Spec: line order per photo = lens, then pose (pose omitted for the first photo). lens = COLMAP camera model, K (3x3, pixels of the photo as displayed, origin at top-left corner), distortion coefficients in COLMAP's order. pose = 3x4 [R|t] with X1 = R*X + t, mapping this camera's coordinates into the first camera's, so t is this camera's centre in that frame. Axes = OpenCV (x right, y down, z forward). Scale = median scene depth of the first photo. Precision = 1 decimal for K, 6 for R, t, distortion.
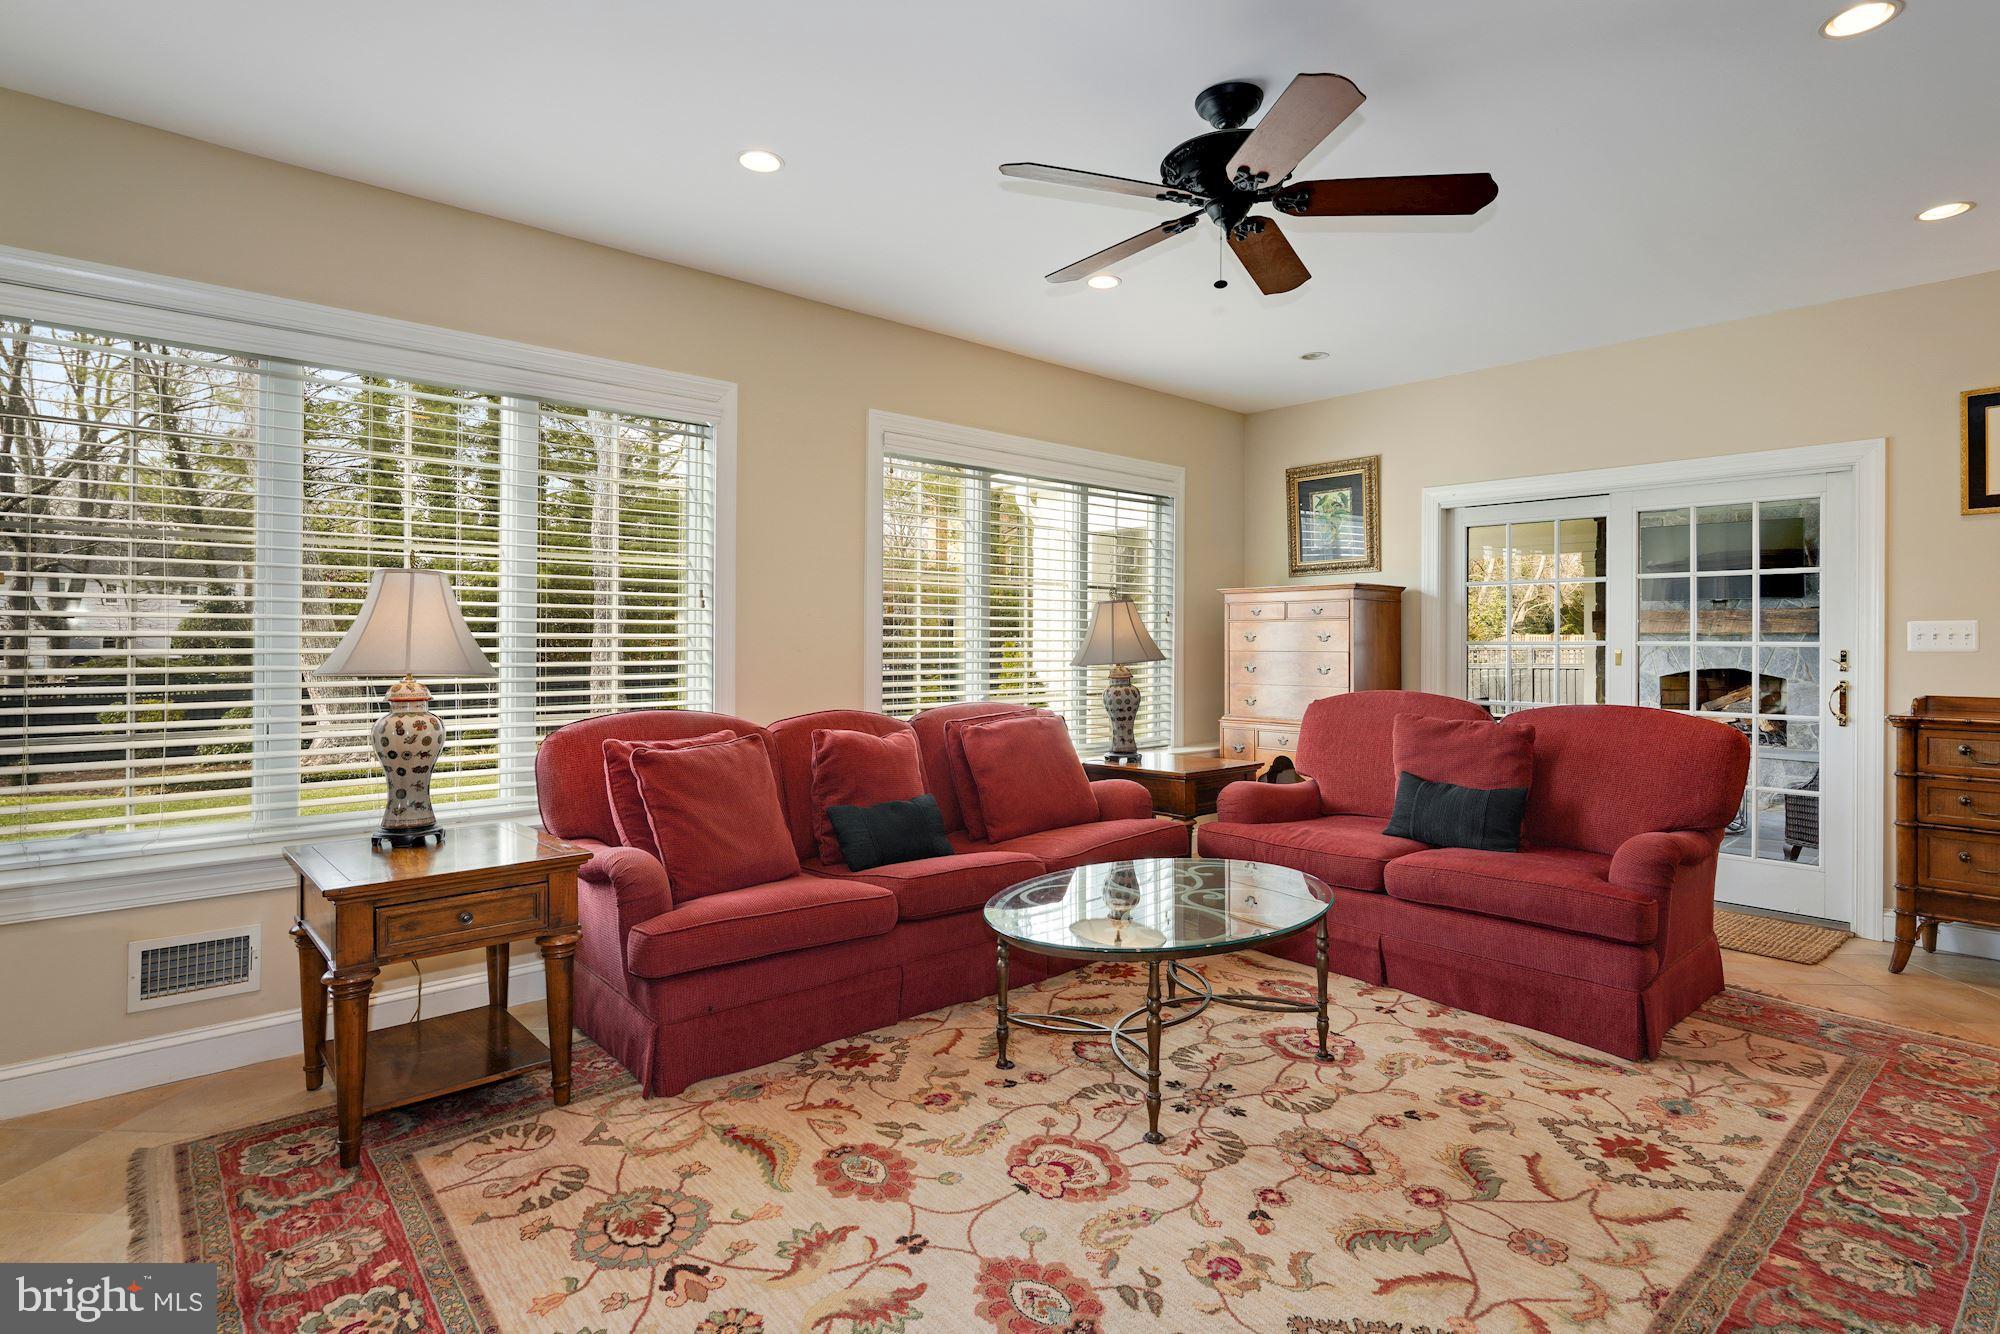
lens RADIAL K [[995.7, 0, 1012.3], [0, 995.7, 648.8], [0, 0, 1]] dist [0.003935, 0.001367]
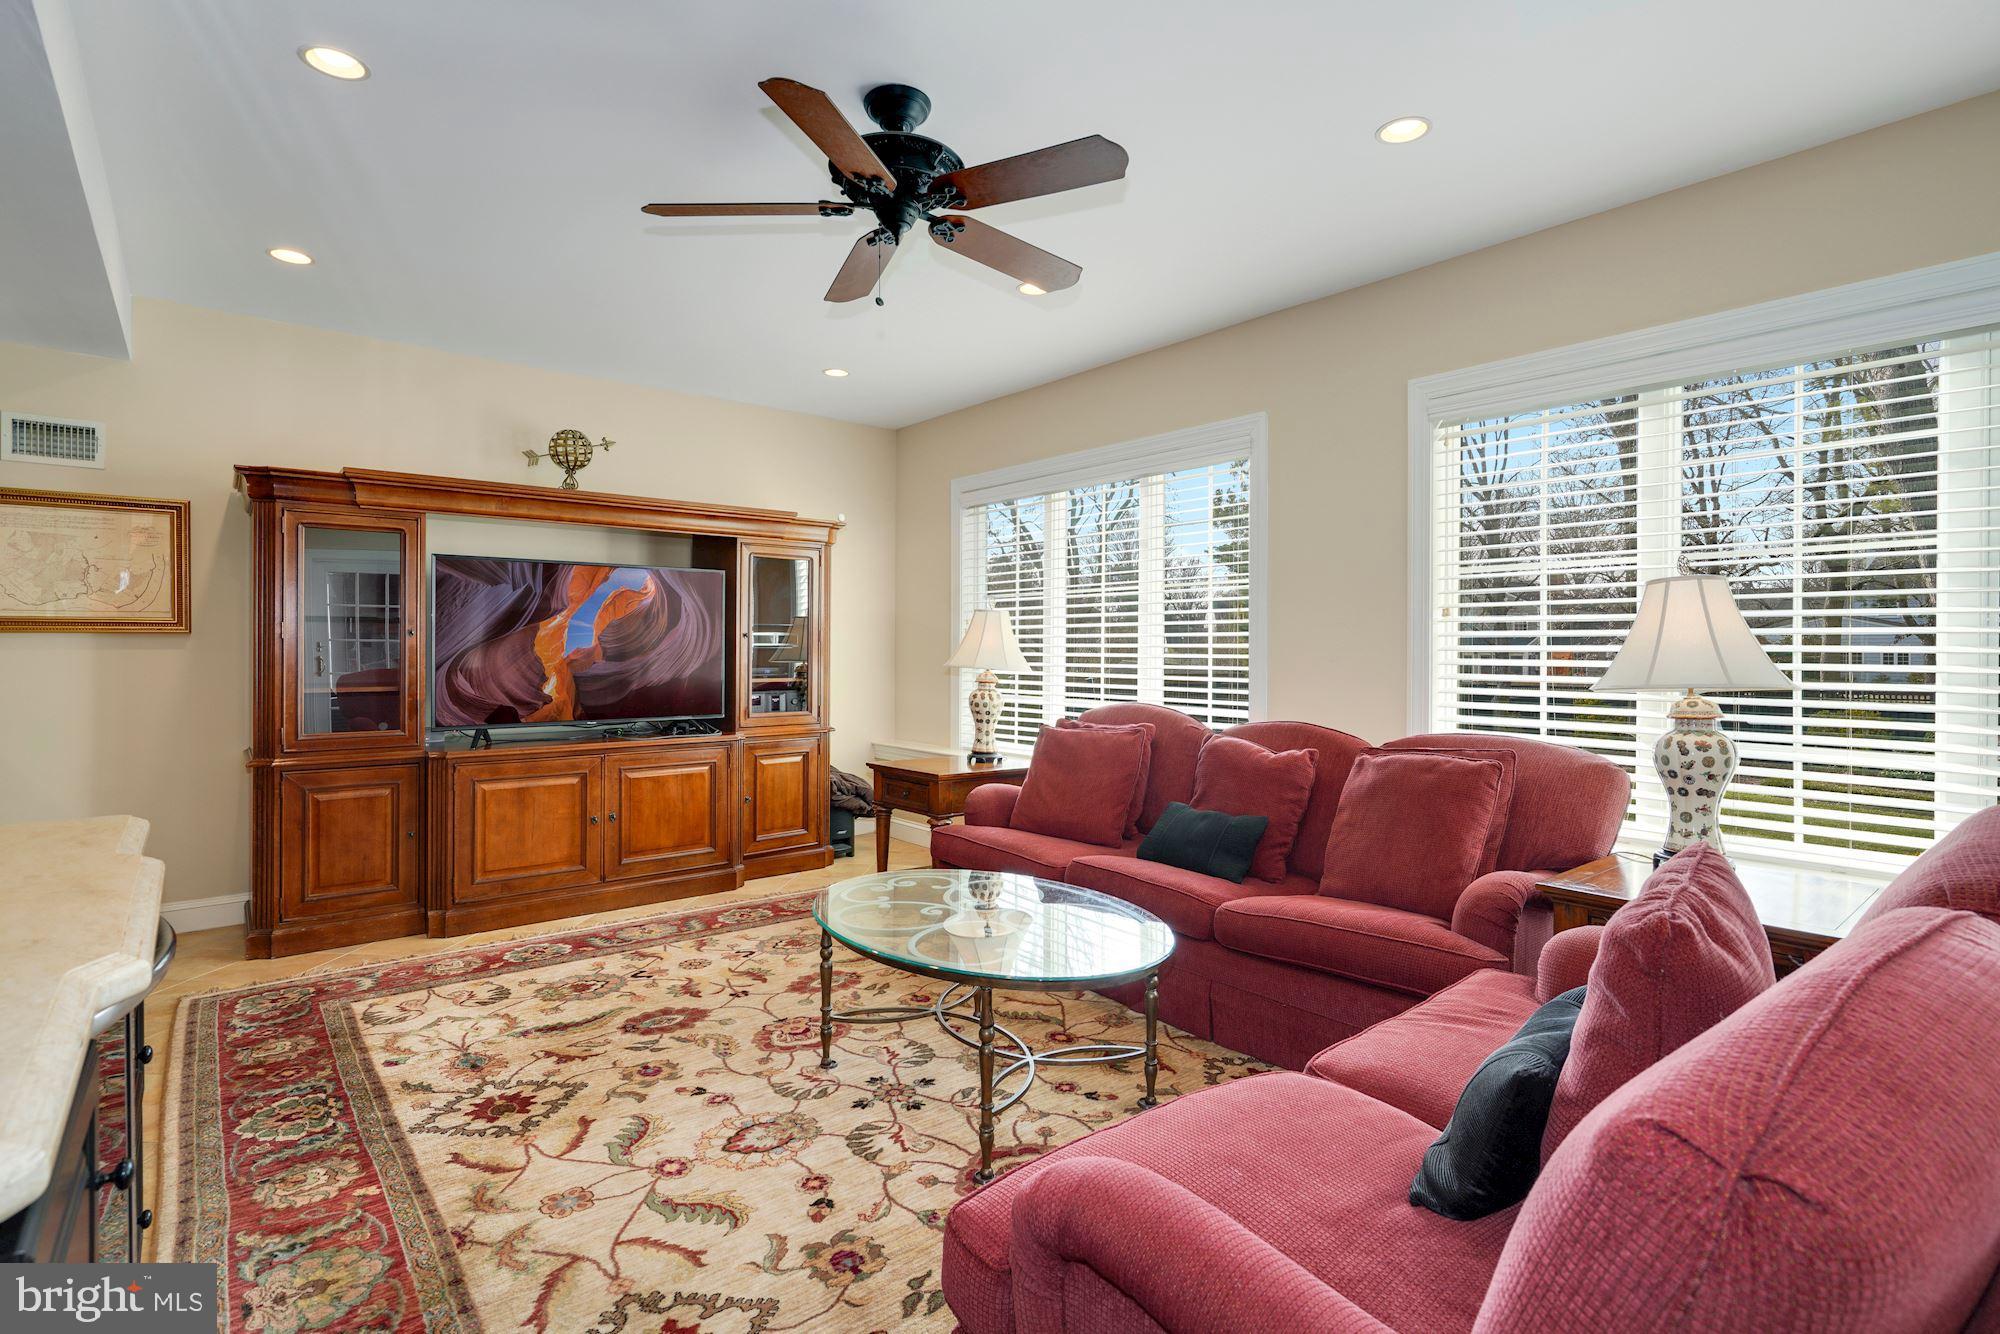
lens RADIAL K [[995.7, 0, 1006.8], [0, 995.7, 650.3], [0, 0, 1]] dist [0.003935, 0.001367]
pose [[-0.046320, -0.003819, -0.998919, 1.386364], [-0.018832, 0.999818, -0.002949, 0.000202], [0.998749, 0.018675, -0.046383, 1.327656]]
